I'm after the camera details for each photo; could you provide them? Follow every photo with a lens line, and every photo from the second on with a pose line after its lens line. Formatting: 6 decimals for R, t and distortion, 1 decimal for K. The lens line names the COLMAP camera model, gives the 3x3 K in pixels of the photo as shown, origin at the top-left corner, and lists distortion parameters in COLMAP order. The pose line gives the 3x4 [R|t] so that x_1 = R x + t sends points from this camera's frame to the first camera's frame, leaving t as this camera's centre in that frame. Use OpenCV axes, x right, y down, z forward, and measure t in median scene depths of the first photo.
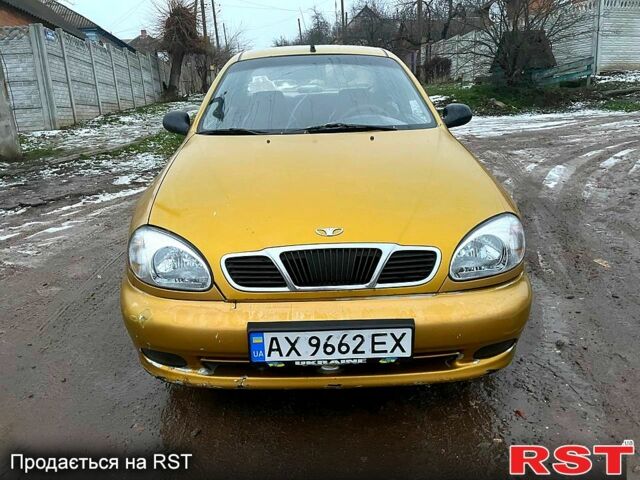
lens RADIAL K [[494.4, 0, 320.2], [0, 494.4, 251.2], [0, 0, 1]] dist [0.052416, -0.005385]
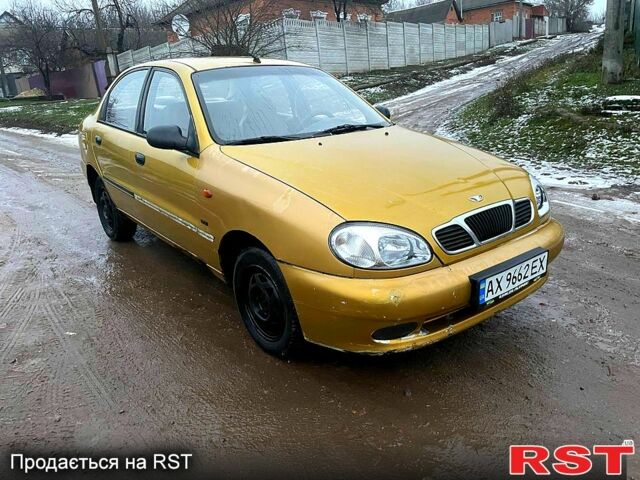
lens RADIAL K [[494.4, 0, 320.2], [0, 494.4, 251.2], [0, 0, 1]] dist [0.052416, -0.005385]
pose [[0.798249, -0.211519, 0.563966, -1.123435], [0.222660, 0.973613, 0.050002, -0.063679], [-0.559662, 0.085658, 0.824282, 0.162284]]
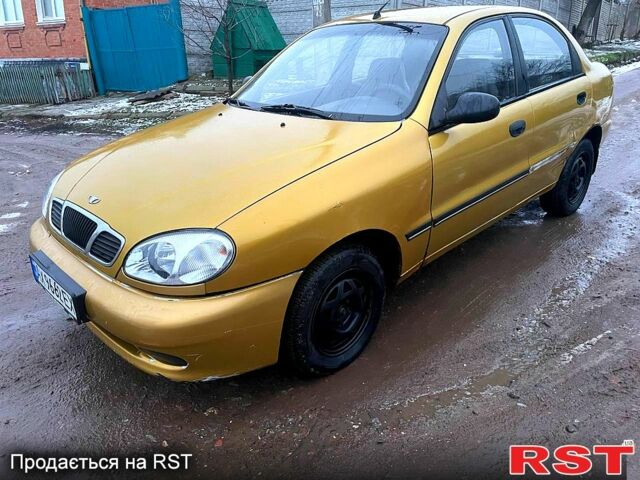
lens RADIAL K [[494.4, 0, 320.2], [0, 494.4, 251.2], [0, 0, 1]] dist [0.052416, -0.005385]
pose [[0.666867, 0.308916, -0.678130, 1.262875], [-0.236658, 0.950710, 0.200360, -0.297643], [0.706599, 0.026872, 0.707104, 0.563427]]
